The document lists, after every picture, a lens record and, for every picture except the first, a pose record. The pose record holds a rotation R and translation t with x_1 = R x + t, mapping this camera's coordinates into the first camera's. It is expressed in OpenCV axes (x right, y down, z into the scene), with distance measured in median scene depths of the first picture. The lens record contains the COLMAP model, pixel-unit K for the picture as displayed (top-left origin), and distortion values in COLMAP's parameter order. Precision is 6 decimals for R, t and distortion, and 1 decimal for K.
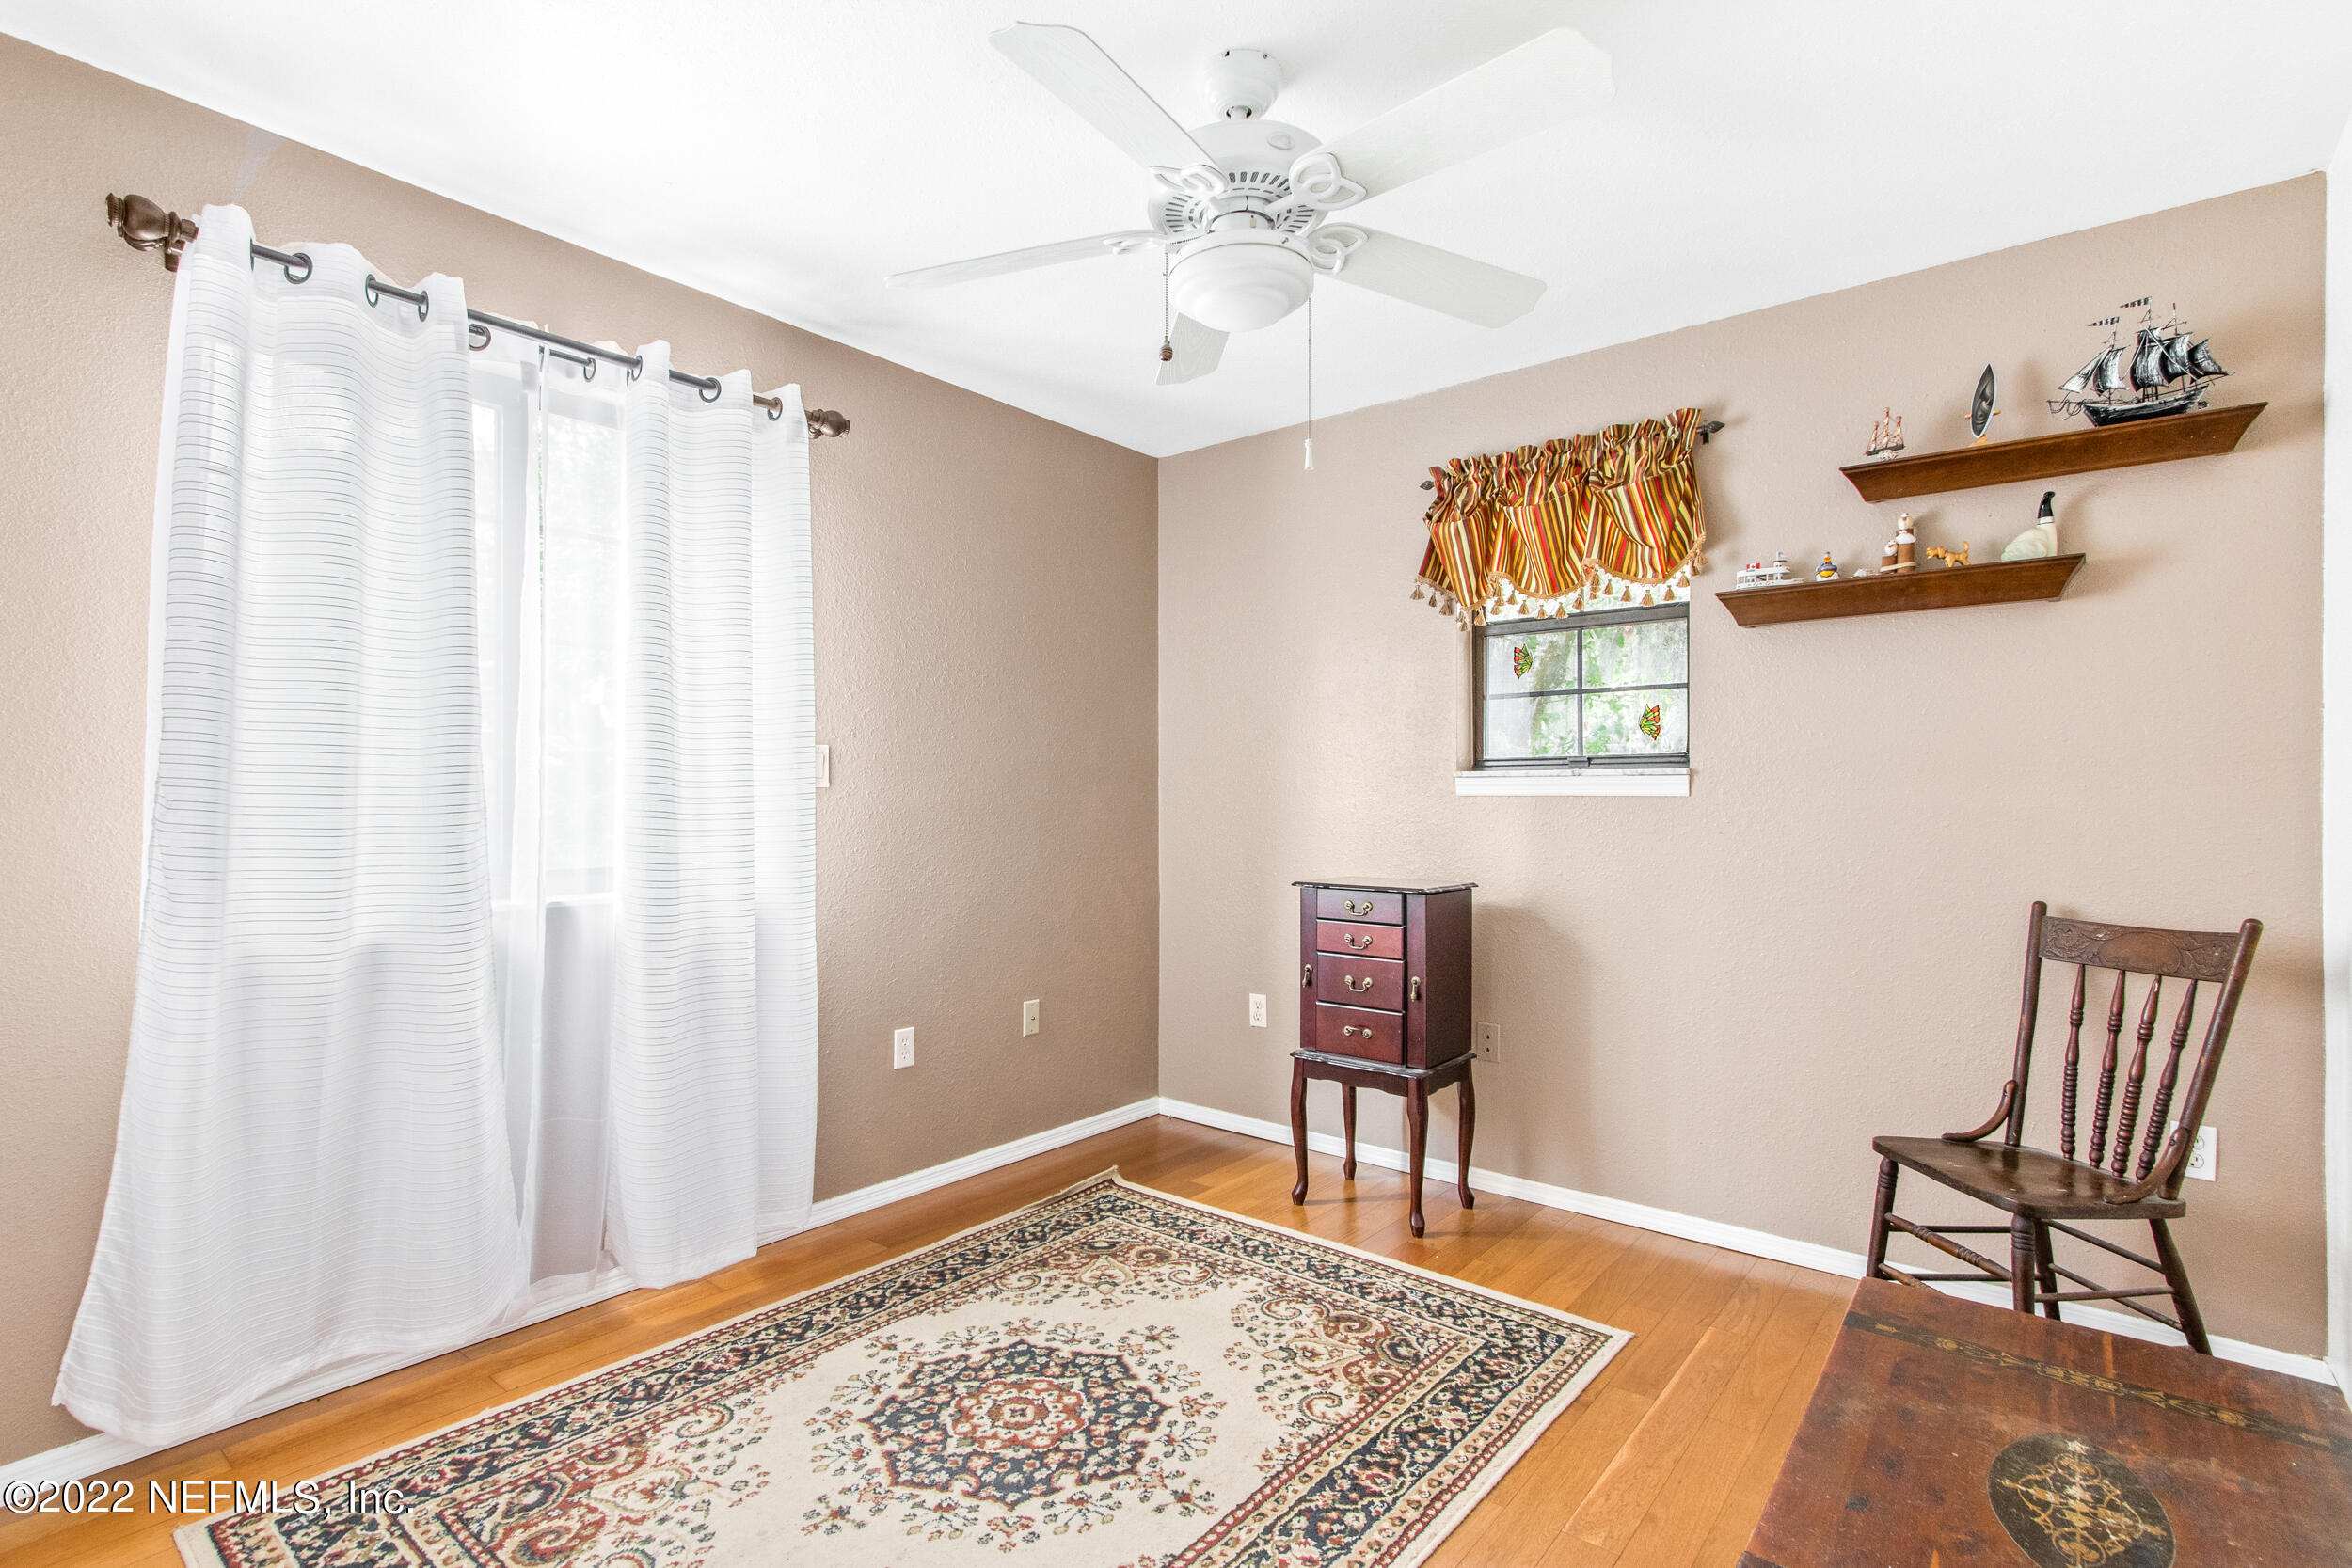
lens RADIAL K [[1115.5, 0, 1152.5], [0, 1115.5, 804.4], [0, 0, 1]] dist [0.002737, 0.000739]
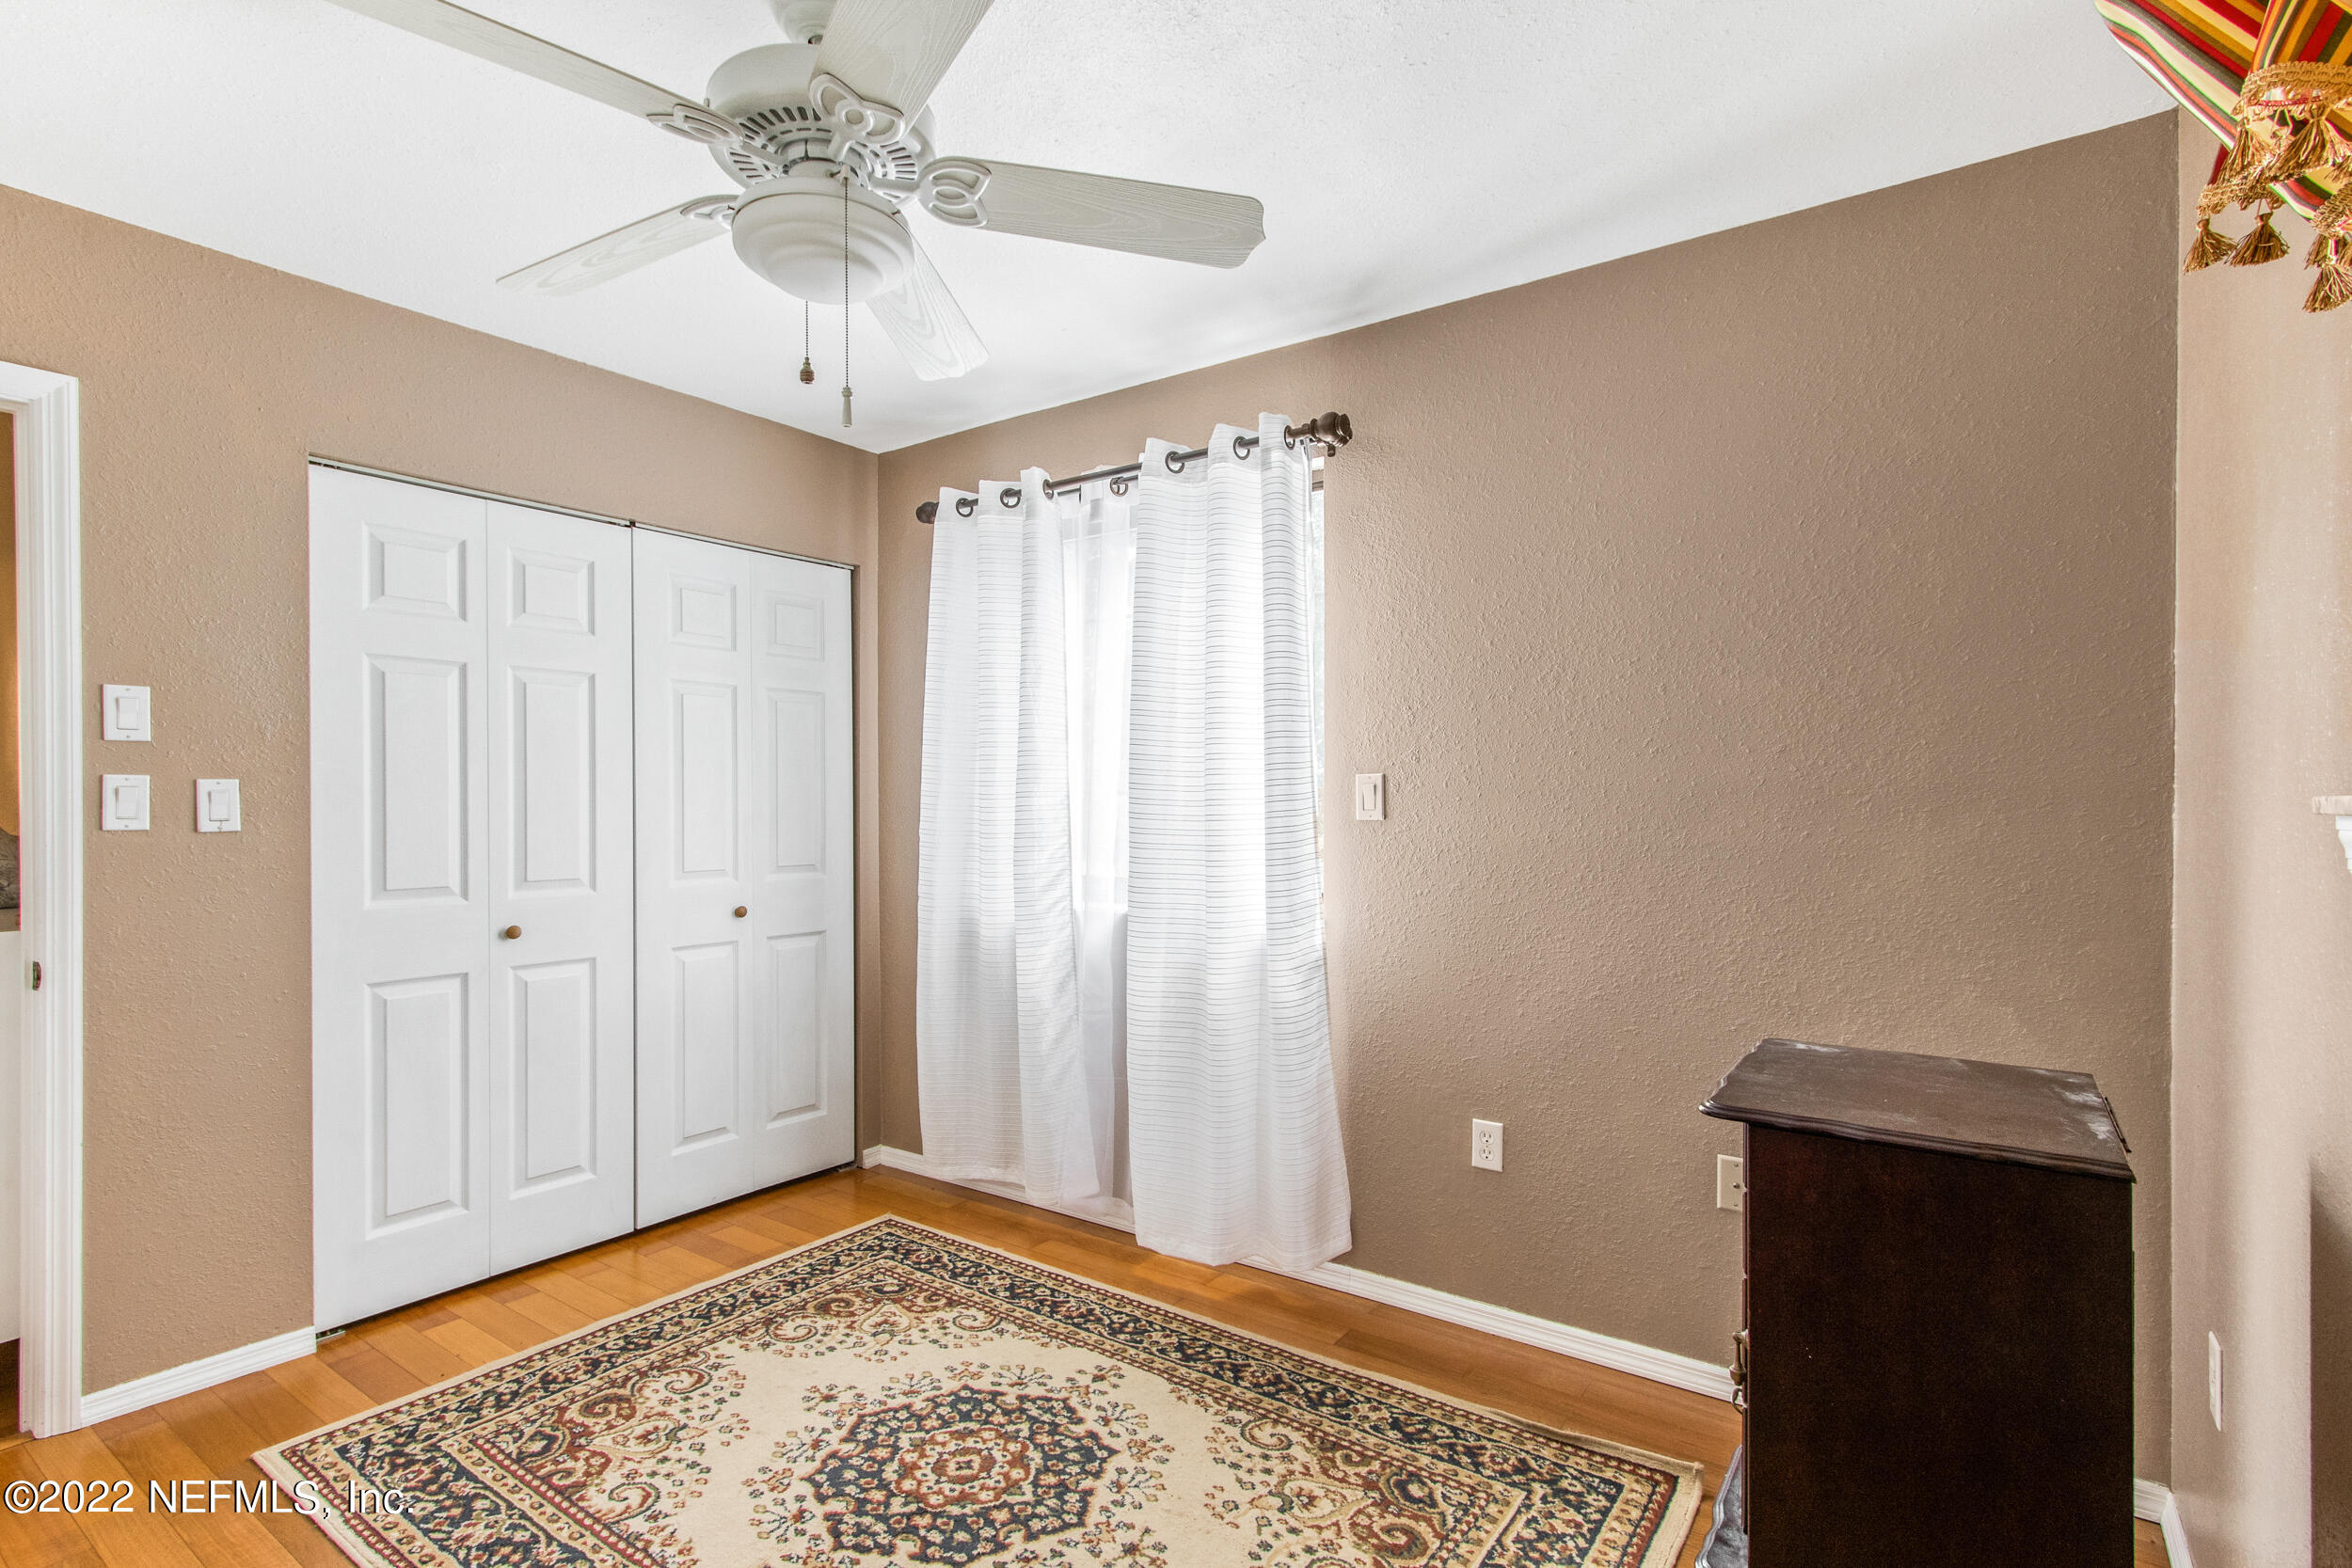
lens RADIAL K [[1128.7, 0, 1175.5], [0, 1128.7, 820.0], [0, 0, 1]] dist [-0.001682, -0.000298]
pose [[0.076221, 0.011815, -0.997021, 0.795048], [-0.006856, 0.999912, 0.011325, -0.032005], [0.997067, 0.005972, 0.076295, 1.003397]]
